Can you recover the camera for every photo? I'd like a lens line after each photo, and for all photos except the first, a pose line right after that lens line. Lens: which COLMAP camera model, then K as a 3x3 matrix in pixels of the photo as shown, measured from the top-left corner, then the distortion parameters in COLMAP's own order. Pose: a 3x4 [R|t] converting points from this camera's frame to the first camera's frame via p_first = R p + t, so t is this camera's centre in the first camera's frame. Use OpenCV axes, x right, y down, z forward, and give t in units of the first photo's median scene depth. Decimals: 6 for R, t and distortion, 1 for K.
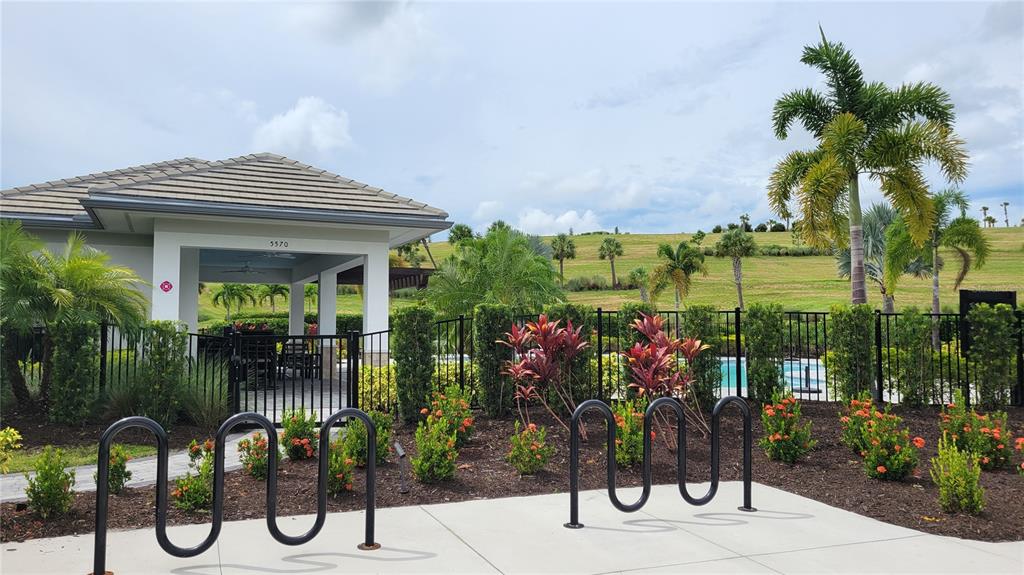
lens RADIAL K [[772.2, 0, 513.3], [0, 772.2, 290.9], [0, 0, 1]] dist [0.028887, -0.001986]
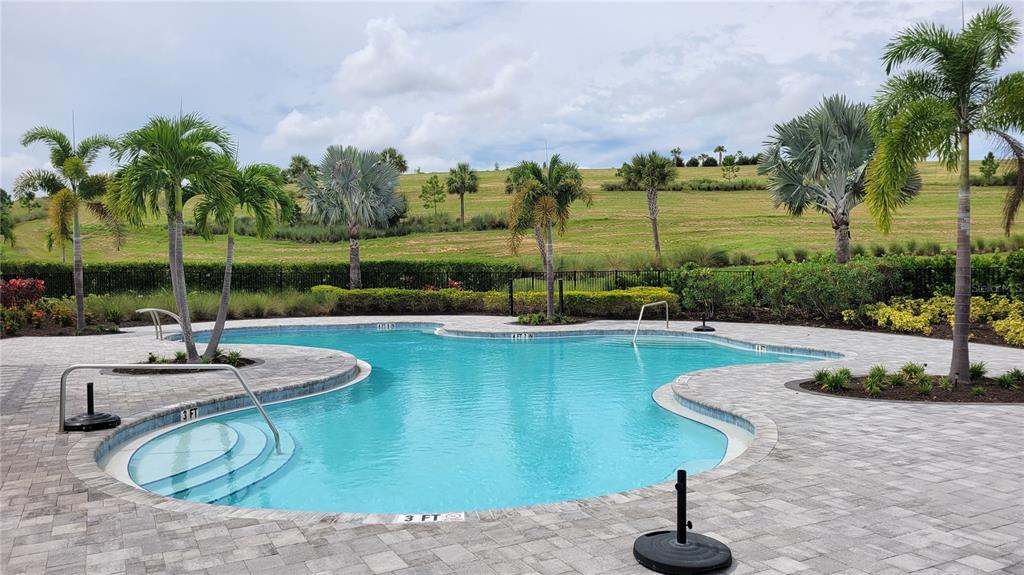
lens RADIAL K [[772.2, 0, 514.0], [0, 772.2, 276.4], [0, 0, 1]] dist [0.028887, -0.001986]
pose [[0.996960, -0.011190, 0.077105, 0.045828], [0.006574, 0.998184, 0.059872, 0.000517], [-0.077635, -0.059183, 0.995224, 0.109534]]
